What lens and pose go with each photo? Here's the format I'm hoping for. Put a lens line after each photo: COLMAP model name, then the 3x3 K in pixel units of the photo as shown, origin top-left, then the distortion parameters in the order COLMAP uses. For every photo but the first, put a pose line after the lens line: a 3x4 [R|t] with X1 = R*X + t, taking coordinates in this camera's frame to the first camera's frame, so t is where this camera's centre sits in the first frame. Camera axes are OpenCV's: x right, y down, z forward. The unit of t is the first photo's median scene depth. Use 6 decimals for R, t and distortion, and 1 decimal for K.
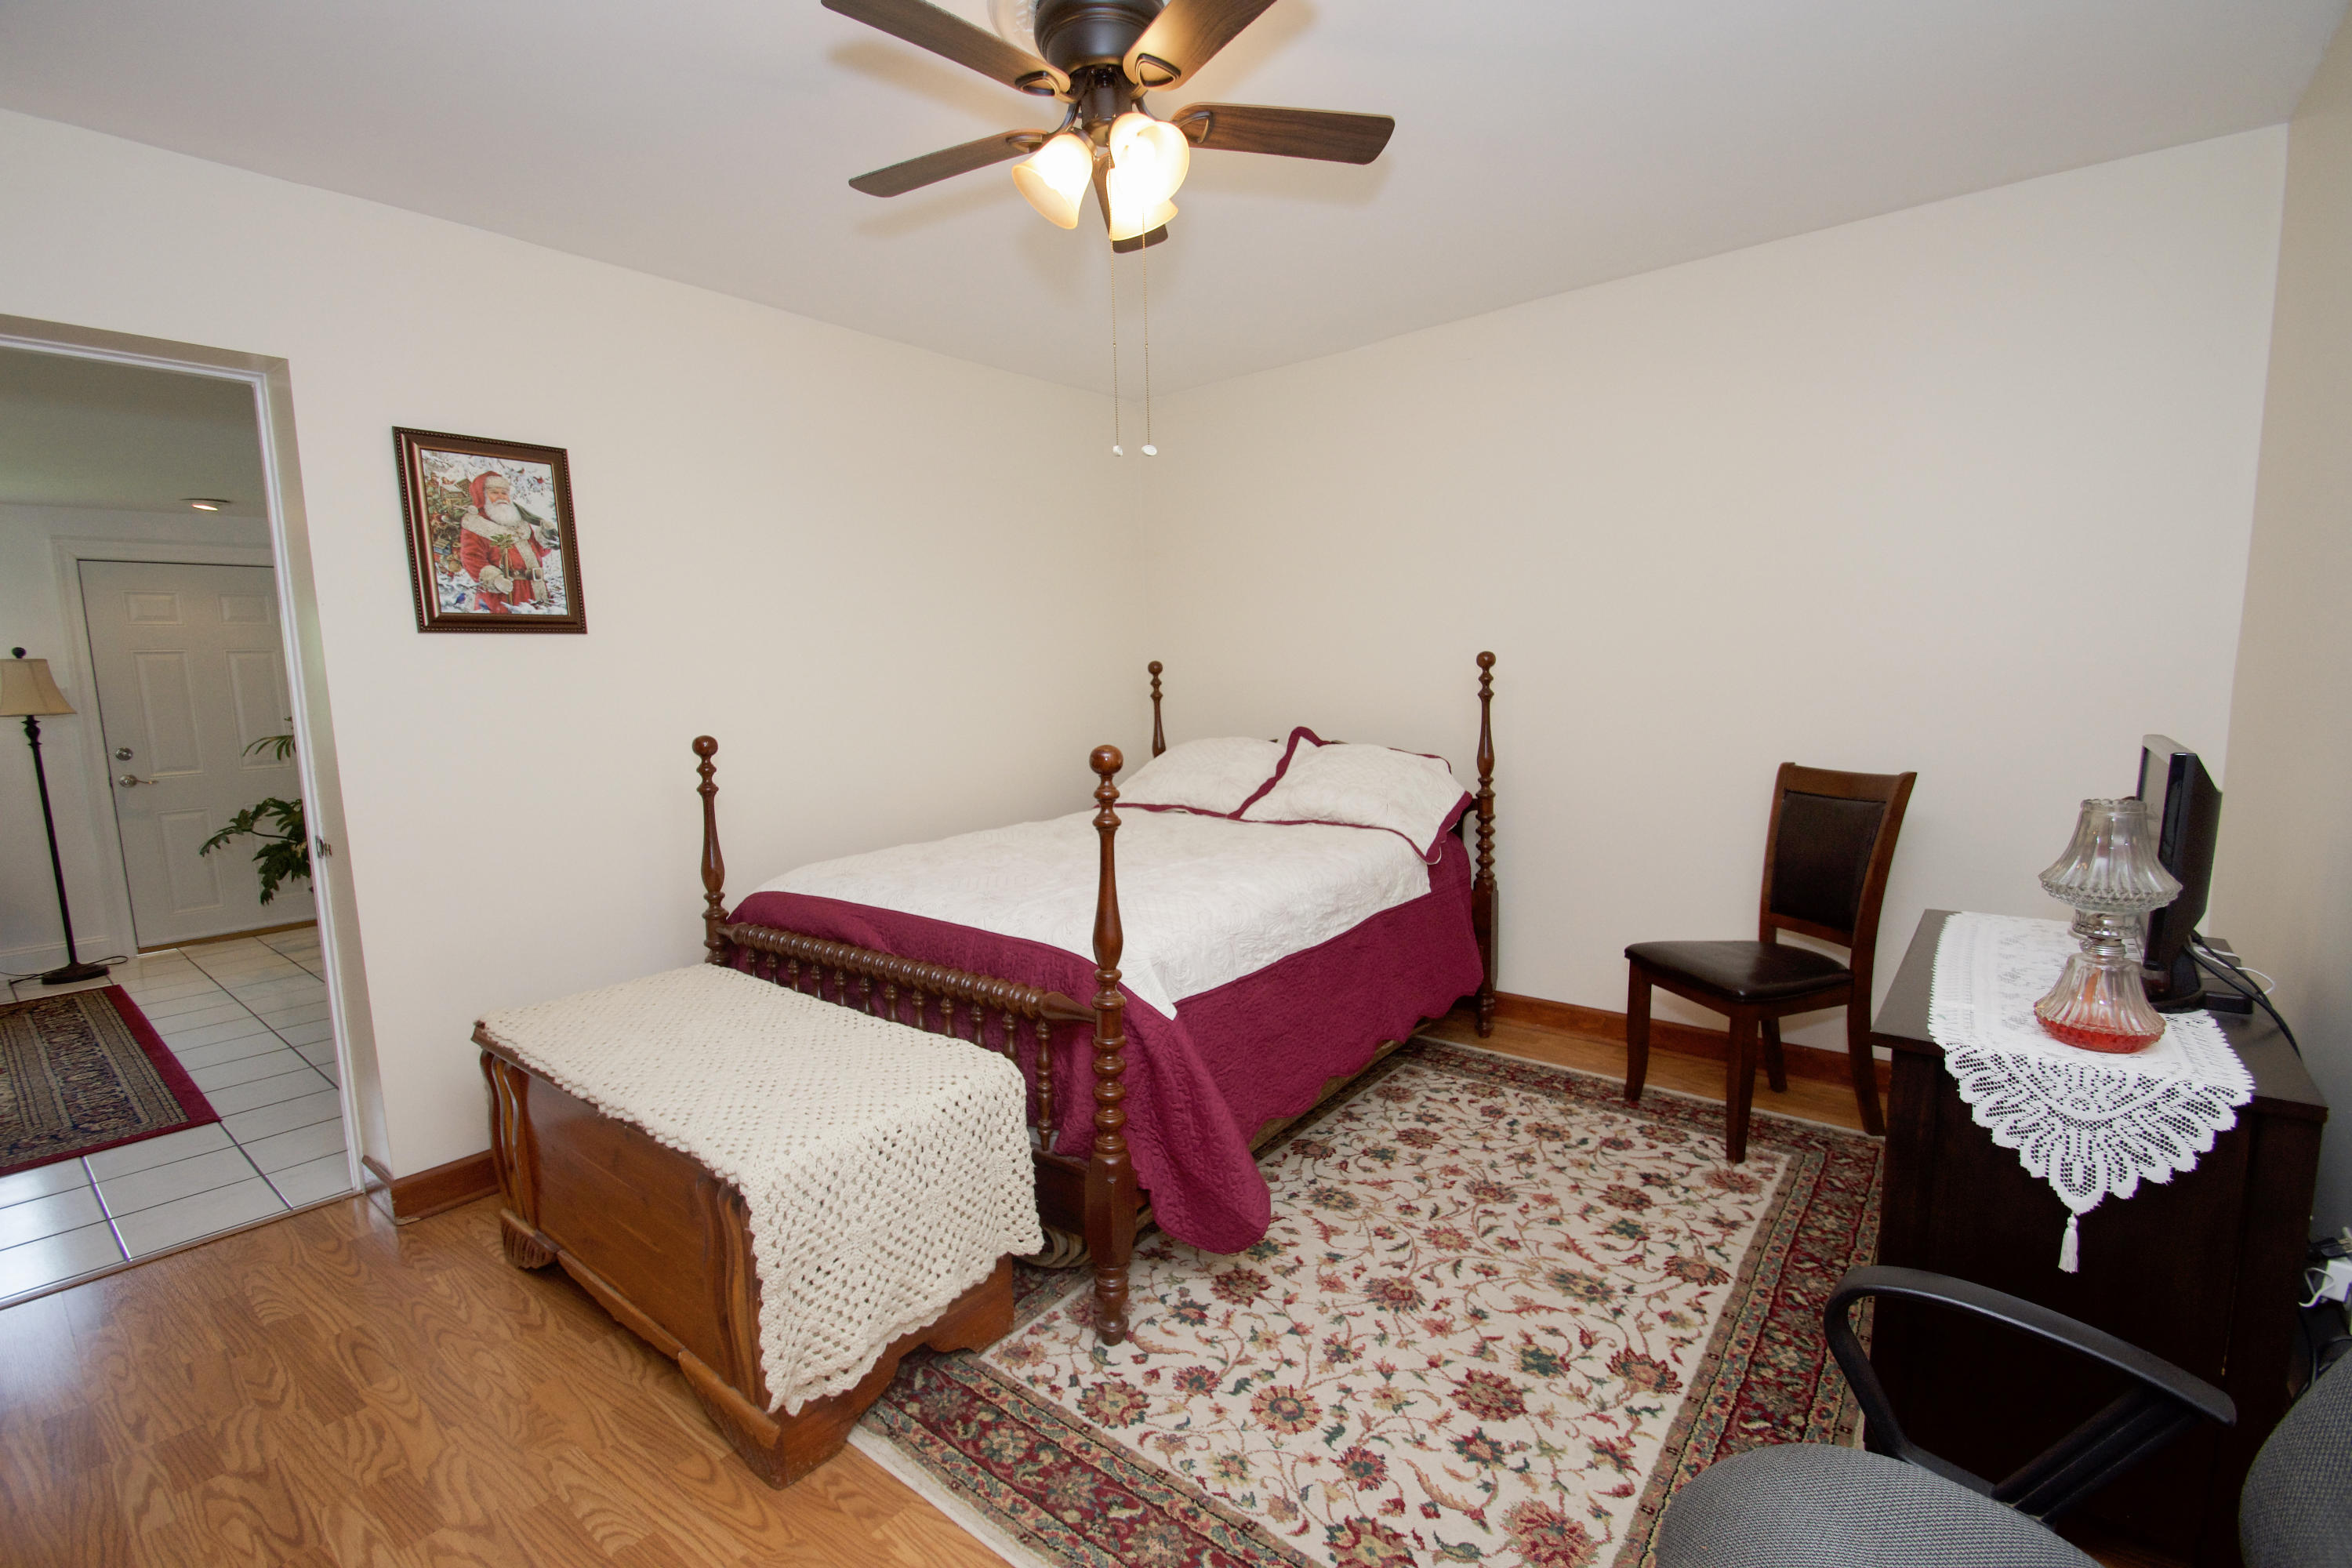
lens RADIAL K [[1039.3, 0, 1182.5], [0, 1039.3, 799.4], [0, 0, 1]] dist [0.017697, -0.019445]
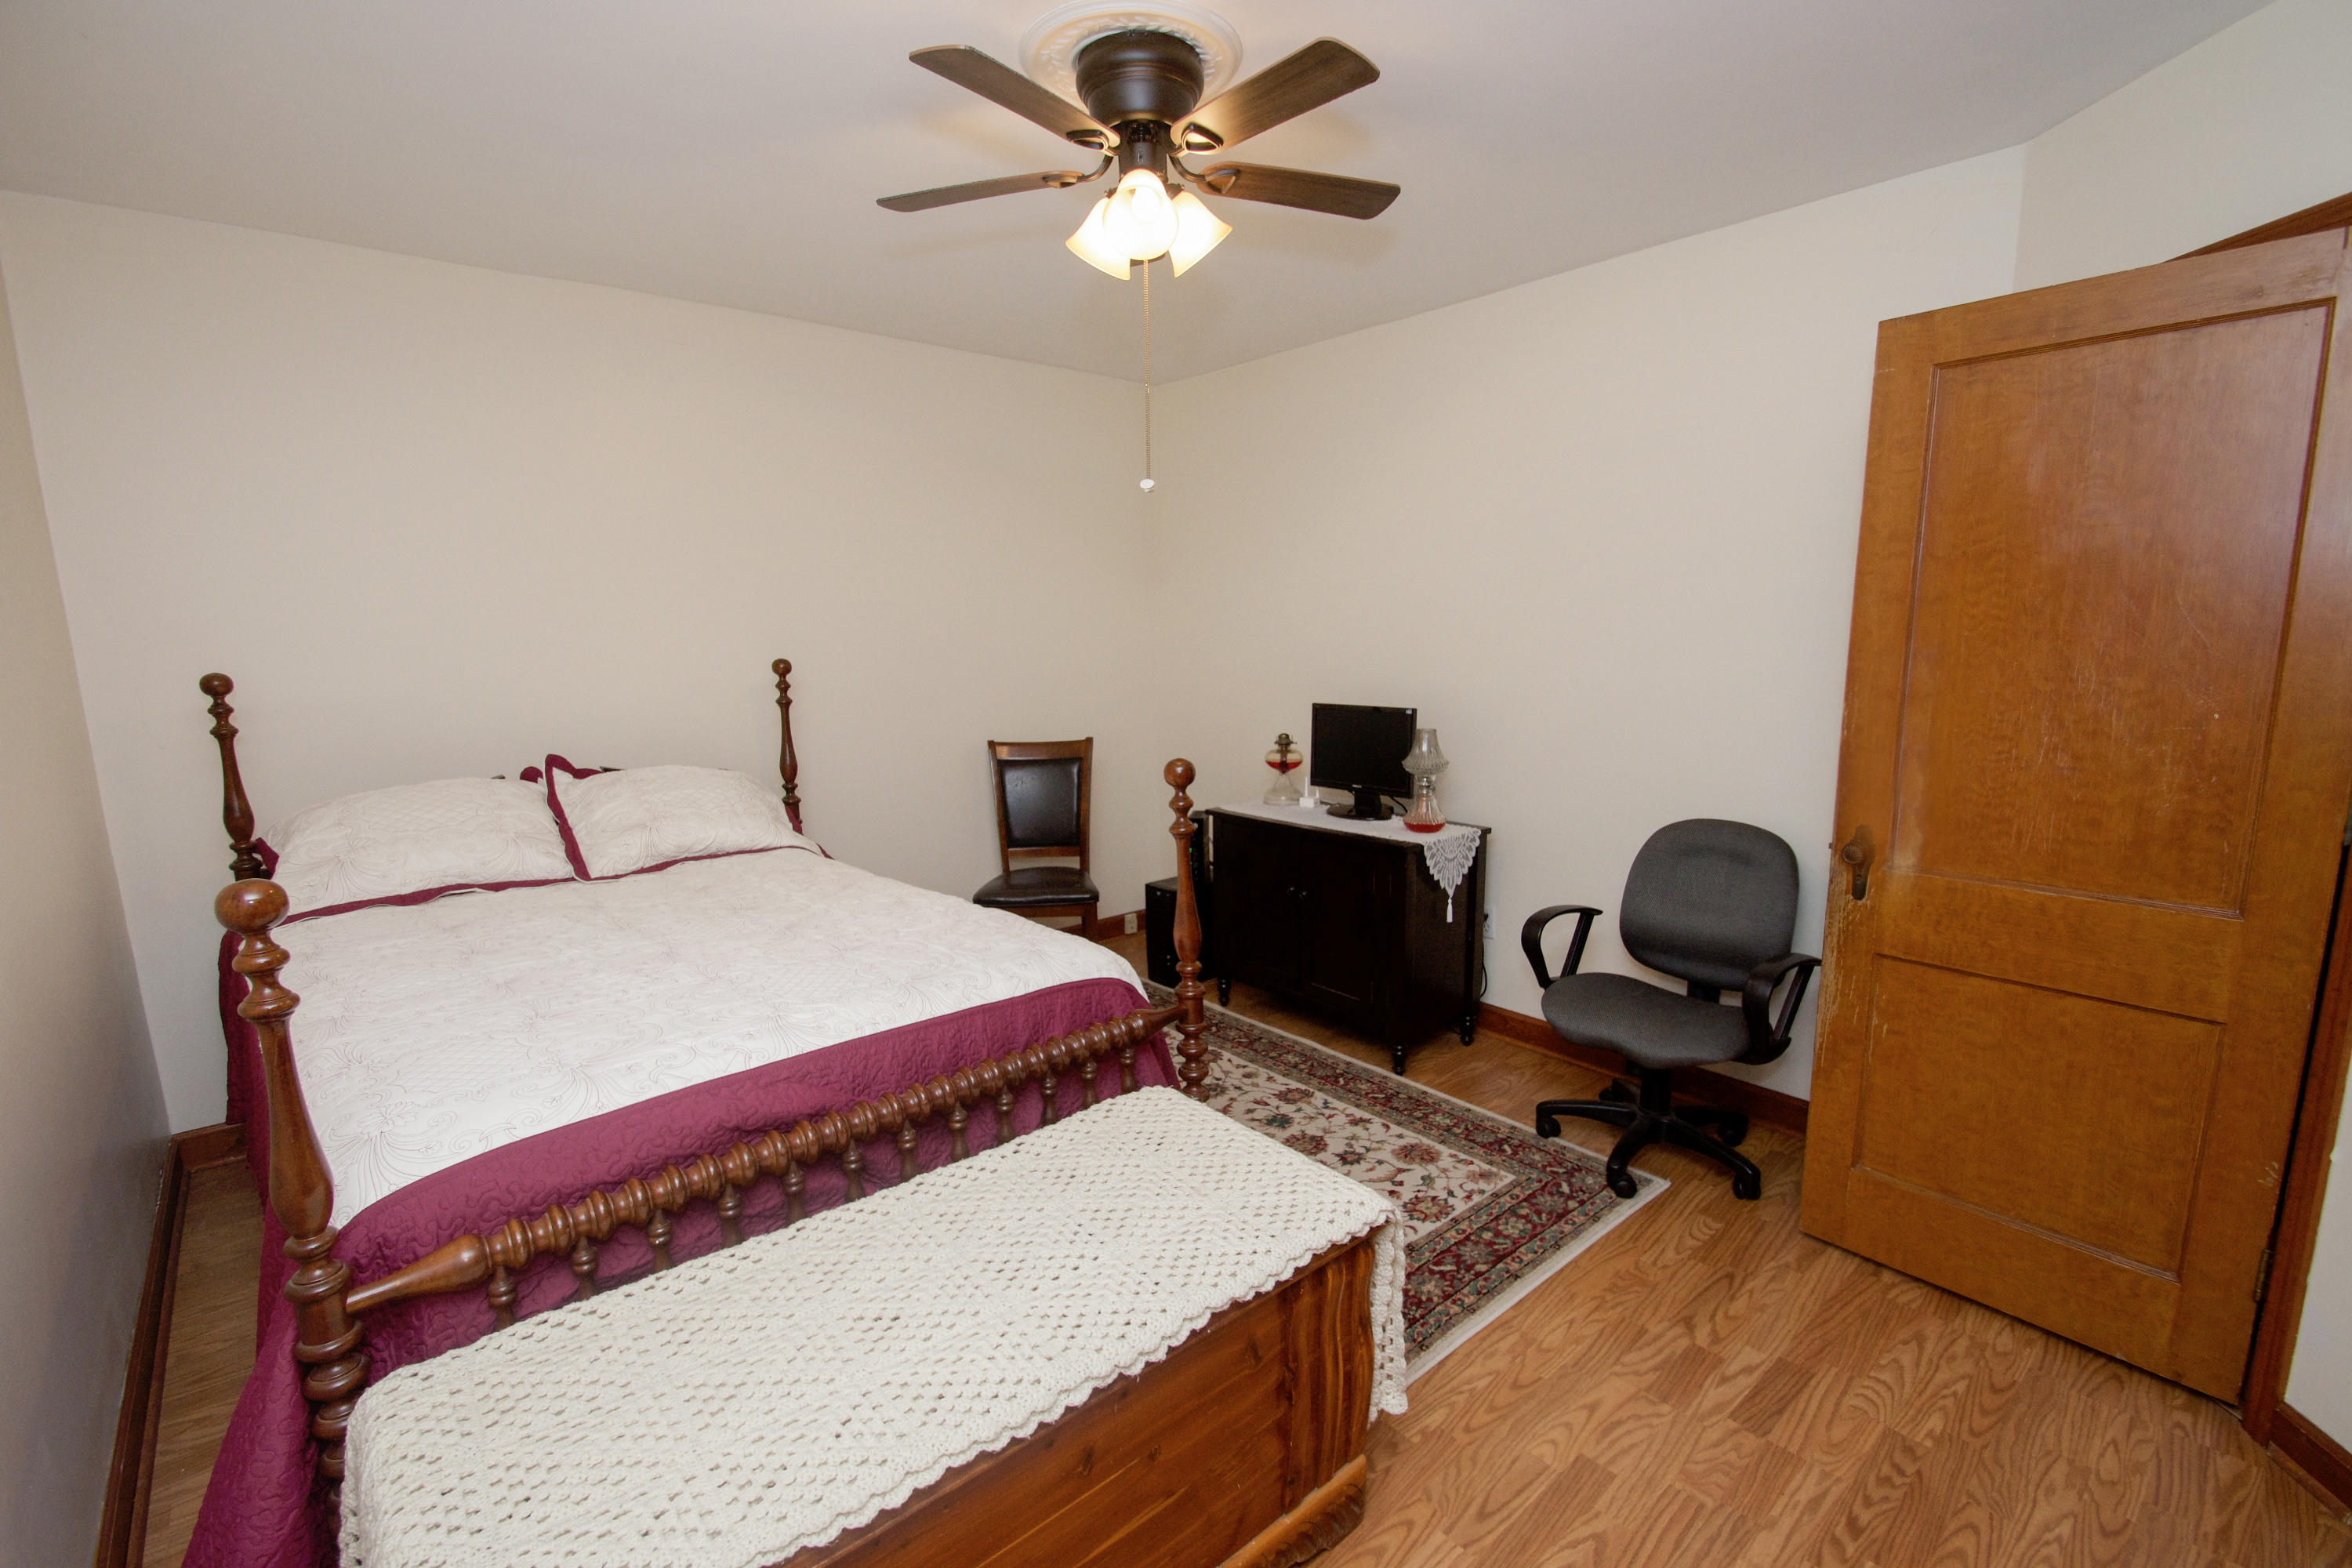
lens RADIAL K [[1039.3, 0, 1182.5], [0, 1039.3, 799.4], [0, 0, 1]] dist [0.017697, -0.019445]
pose [[0.178835, -0.137913, 0.974165, -1.172691], [0.125941, 0.985191, 0.116354, -0.141232], [-0.975785, 0.101879, 0.193556, 0.812257]]
